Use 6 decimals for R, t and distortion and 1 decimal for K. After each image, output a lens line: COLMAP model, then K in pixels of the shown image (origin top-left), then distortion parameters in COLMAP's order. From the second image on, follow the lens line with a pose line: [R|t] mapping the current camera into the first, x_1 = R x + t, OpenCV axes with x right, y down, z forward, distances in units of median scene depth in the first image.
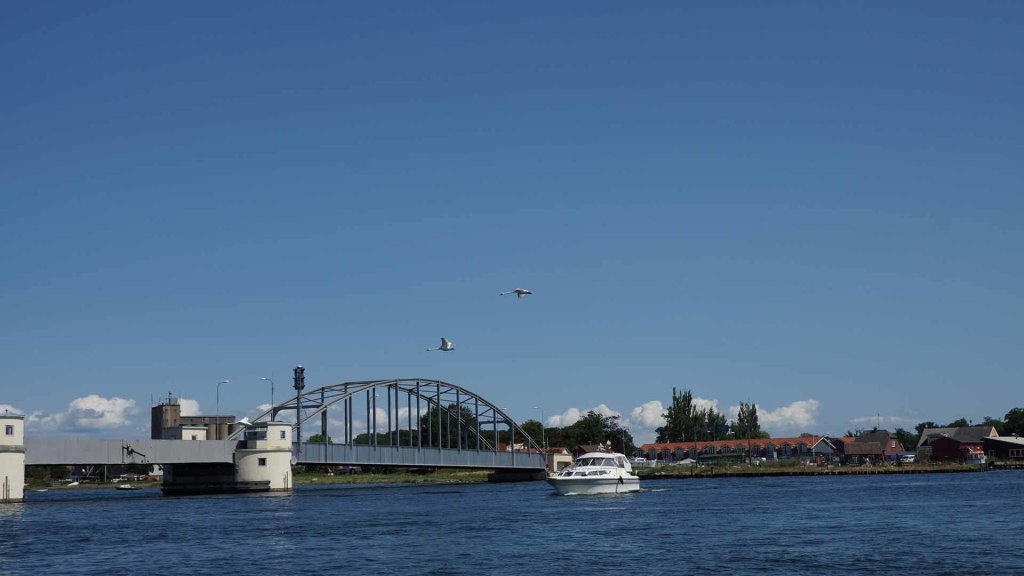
lens RADIAL K [[1365.7, 0, 515.4], [0, 1365.7, 303.9], [0, 0, 1]] dist [0.055883, 0.000000]
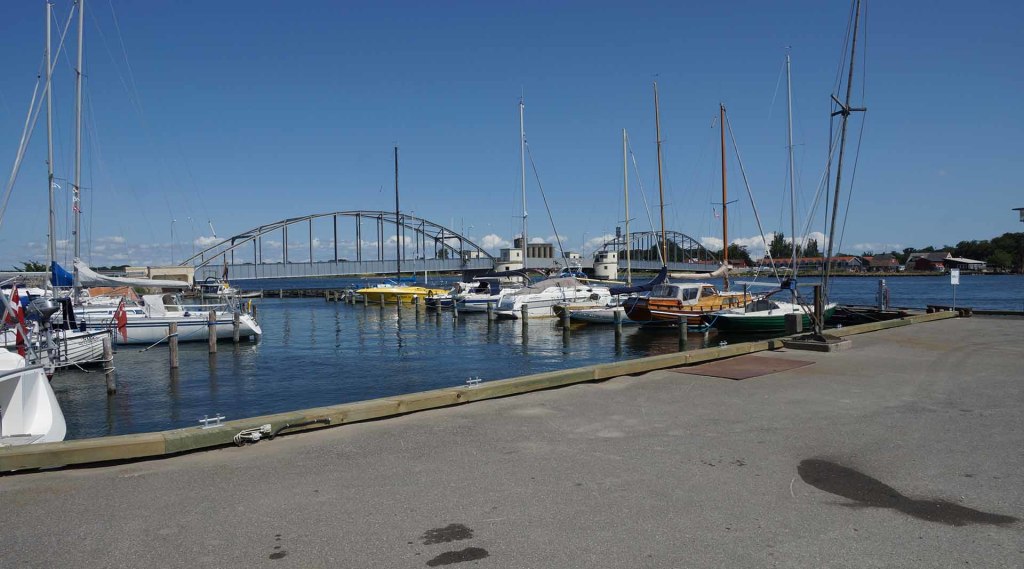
lens RADIAL K [[698.3, 0, 509.2], [0, 698.3, 289.7], [0, 0, 1]] dist [-0.010799, 0.007523]
pose [[0.974095, 0.020651, -0.225194, -0.075242], [0.013711, 0.988596, 0.149969, -0.030050], [0.225723, -0.149172, 0.962703, -0.202867]]
